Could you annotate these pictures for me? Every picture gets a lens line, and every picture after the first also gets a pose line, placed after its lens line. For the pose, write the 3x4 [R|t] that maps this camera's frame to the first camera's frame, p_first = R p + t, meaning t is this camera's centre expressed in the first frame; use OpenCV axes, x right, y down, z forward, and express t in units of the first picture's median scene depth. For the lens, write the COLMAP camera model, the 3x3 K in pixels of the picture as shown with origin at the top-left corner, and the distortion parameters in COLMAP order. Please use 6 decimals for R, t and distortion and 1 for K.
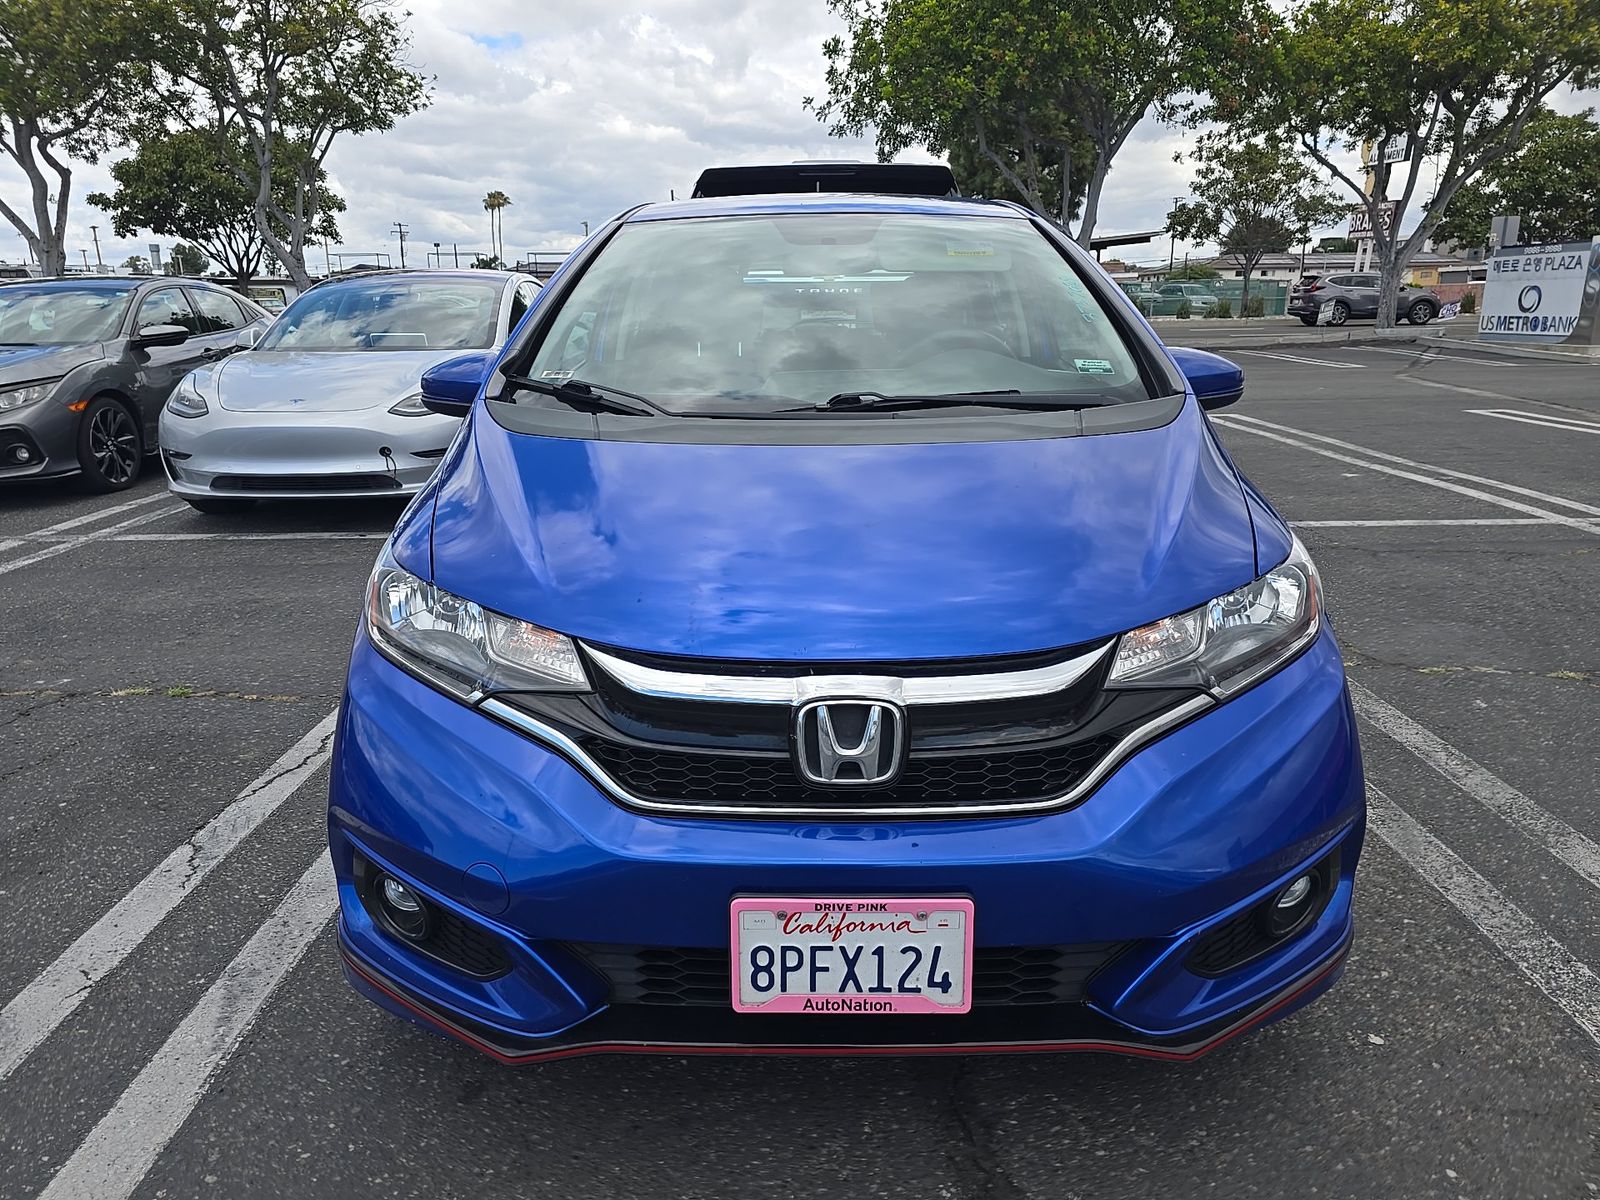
lens RADIAL K [[1087.6, 0, 804.1], [0, 1087.6, 601.2], [0, 0, 1]] dist [0.033489, -0.031200]
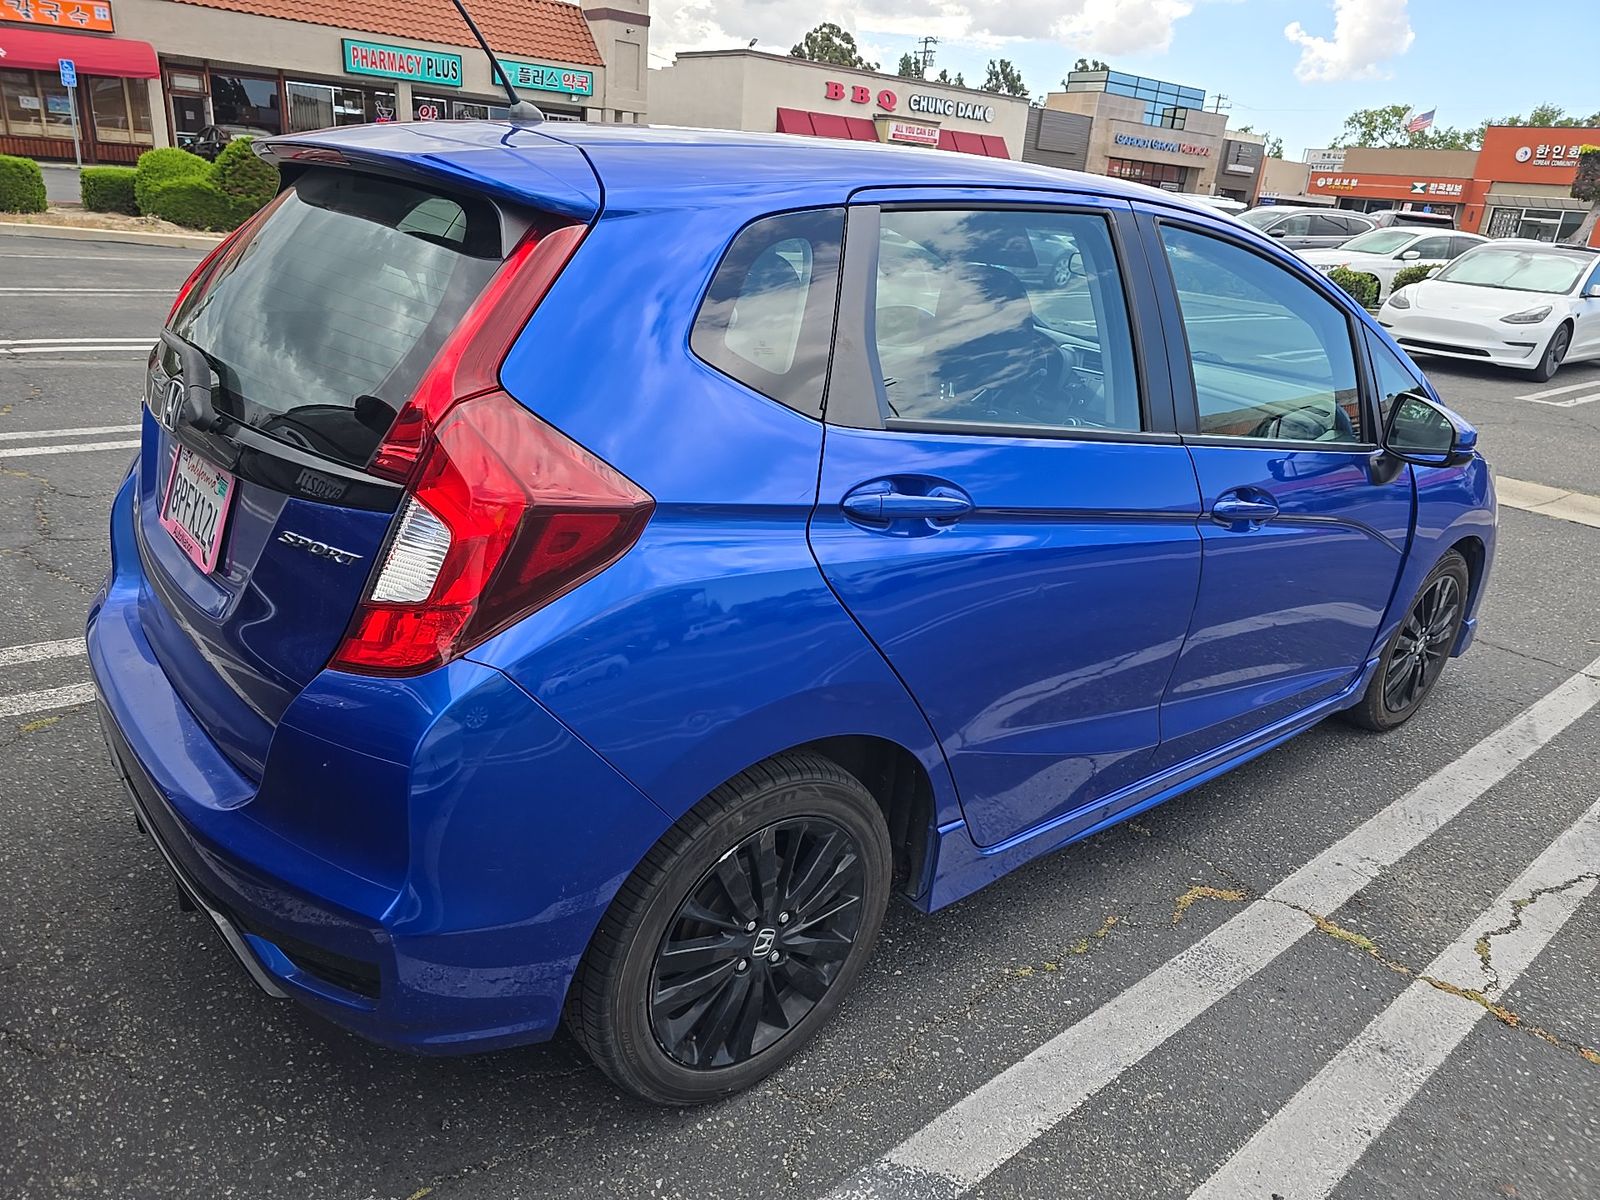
lens RADIAL K [[1087.6, 0, 795.8], [0, 1087.6, 597.0], [0, 0, 1]] dist [0.033489, -0.031200]
pose [[-0.648131, -0.308276, 0.696342, -0.611660], [0.124853, 0.859011, 0.496499, -0.574068], [-0.751225, 0.408737, -0.518262, 1.815923]]
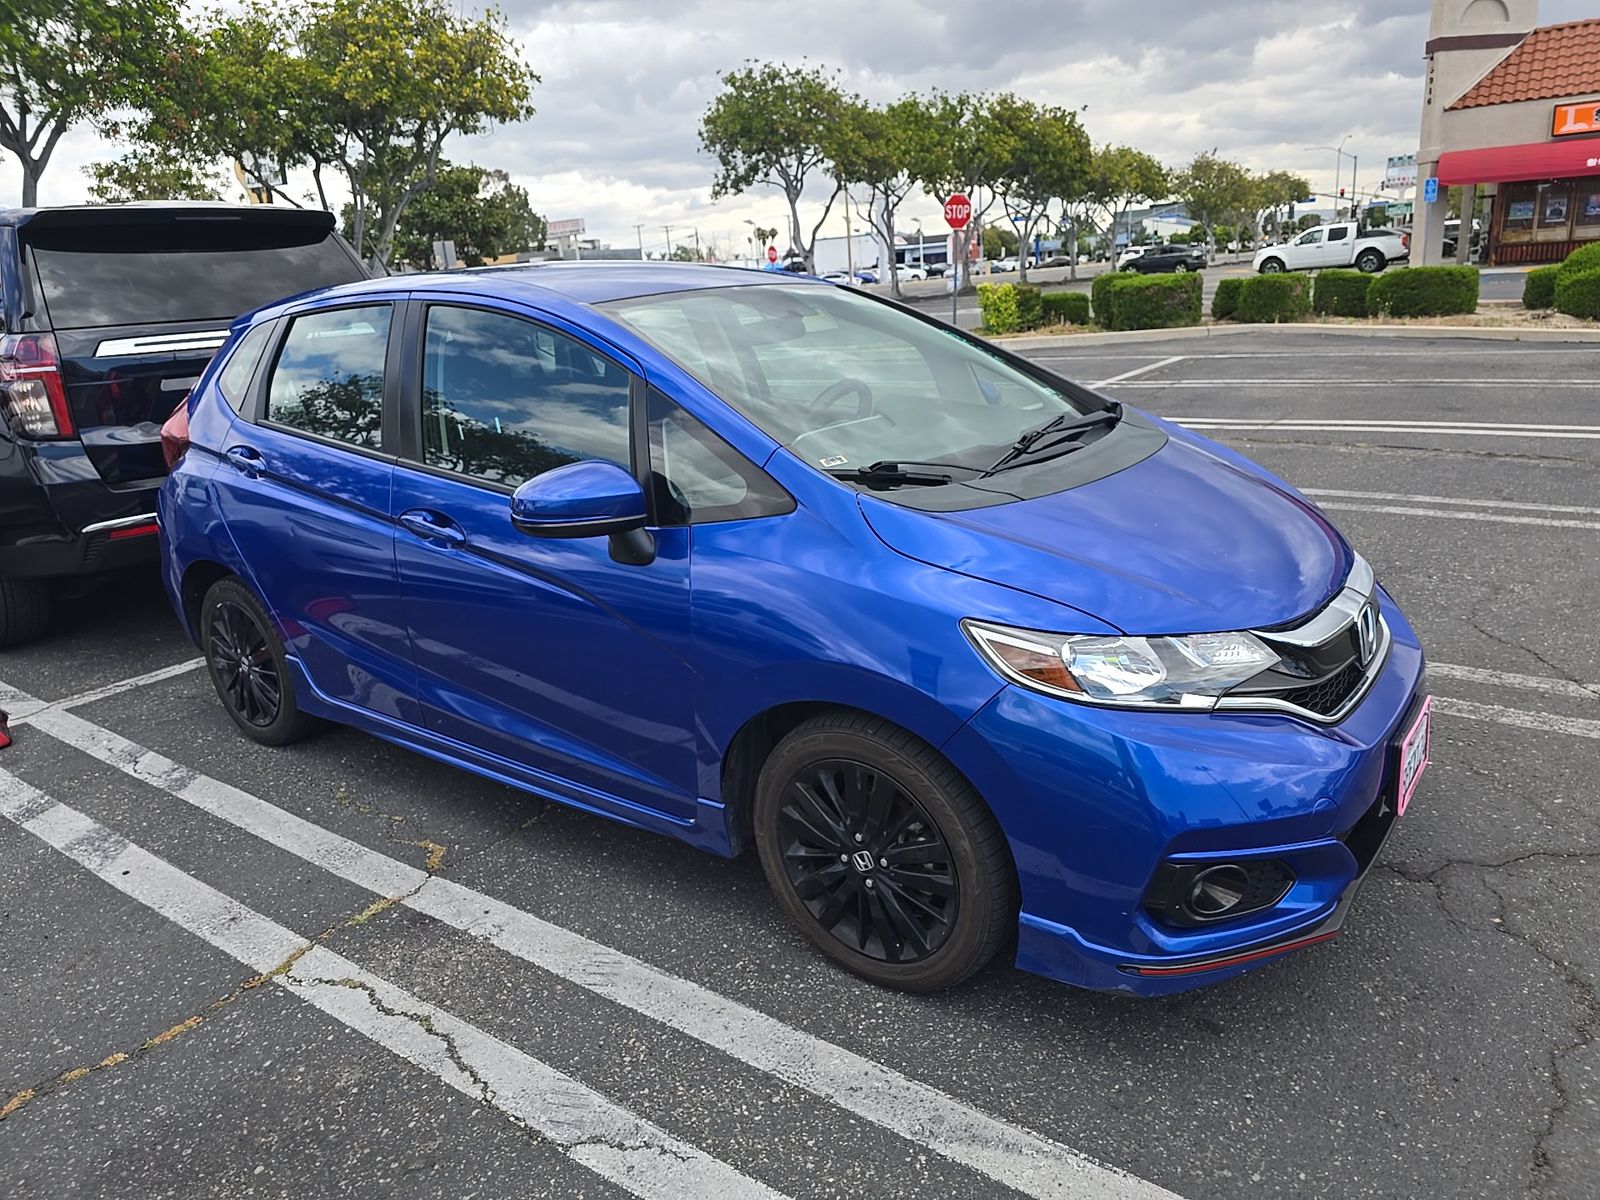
lens RADIAL K [[1087.6, 0, 804.2], [0, 1087.6, 598.6], [0, 0, 1]] dist [0.033489, -0.031200]
pose [[0.590176, -0.255923, 0.765634, -0.809169], [0.268333, 0.956682, 0.112943, -0.157362], [-0.761374, 0.138789, 0.633283, 0.292553]]
